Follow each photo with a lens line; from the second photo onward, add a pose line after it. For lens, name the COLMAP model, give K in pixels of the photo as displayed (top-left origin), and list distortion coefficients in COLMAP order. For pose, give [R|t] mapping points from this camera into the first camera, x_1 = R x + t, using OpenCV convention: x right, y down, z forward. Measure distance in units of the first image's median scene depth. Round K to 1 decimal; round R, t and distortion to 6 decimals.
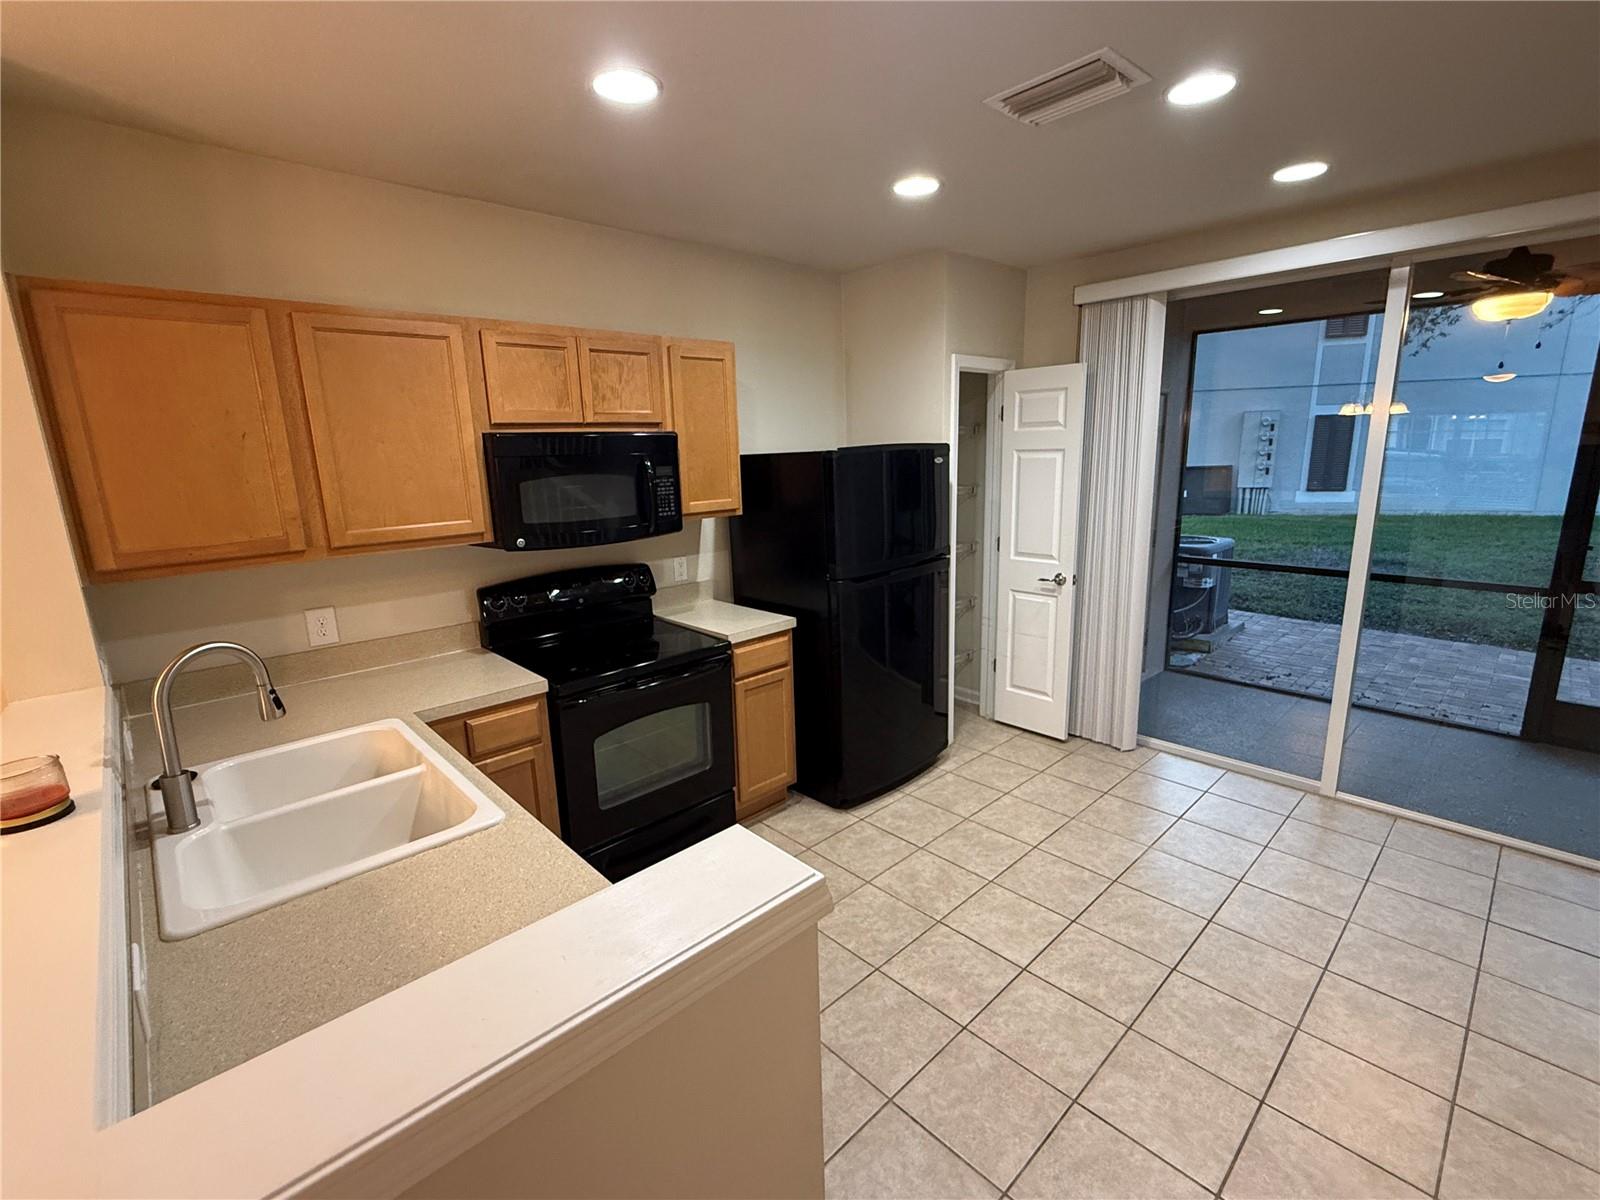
lens RADIAL K [[717.1, 0, 803.7], [0, 717.1, 600.6], [0, 0, 1]] dist [-0.002666, 0.001179]
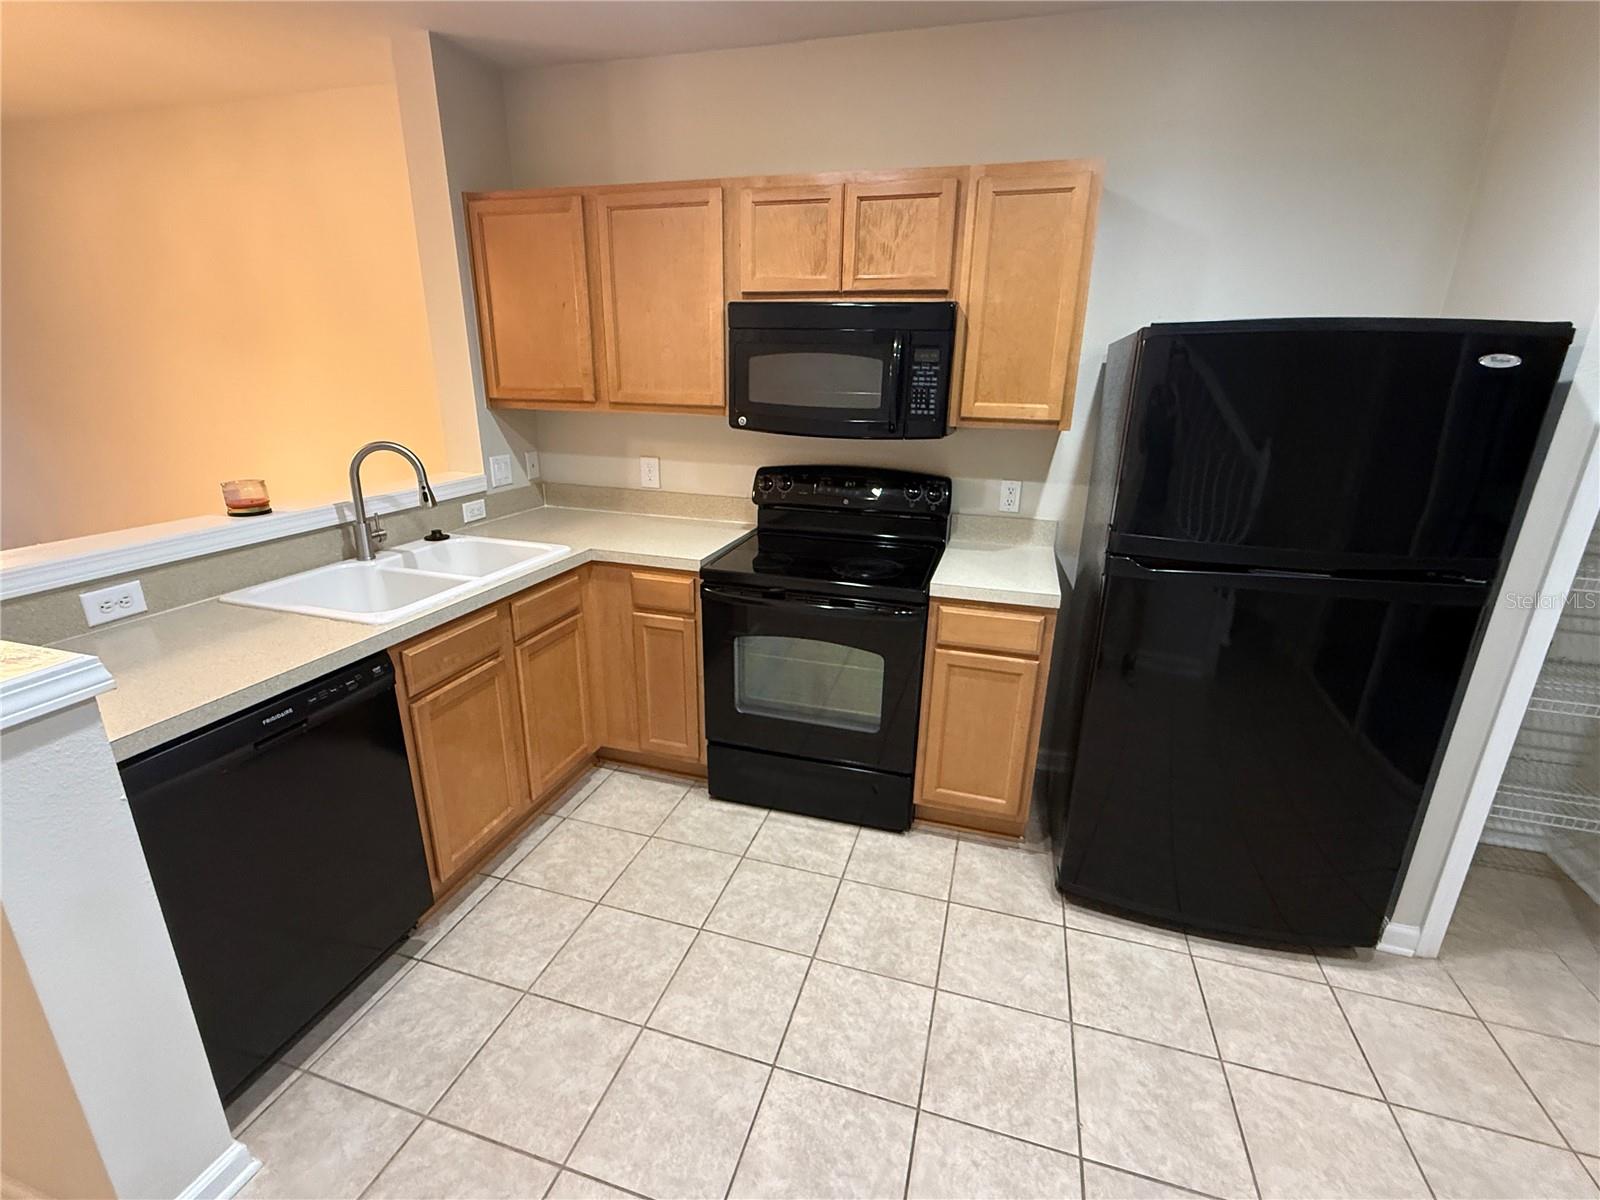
lens RADIAL K [[717.1, 0, 800.7], [0, 717.1, 600.4], [0, 0, 1]] dist [-0.002666, 0.001179]
pose [[0.495970, 0.304830, -0.813076, 0.441335], [-0.216410, 0.950204, 0.224232, -0.073189], [0.840940, 0.064746, 0.537241, 0.485229]]
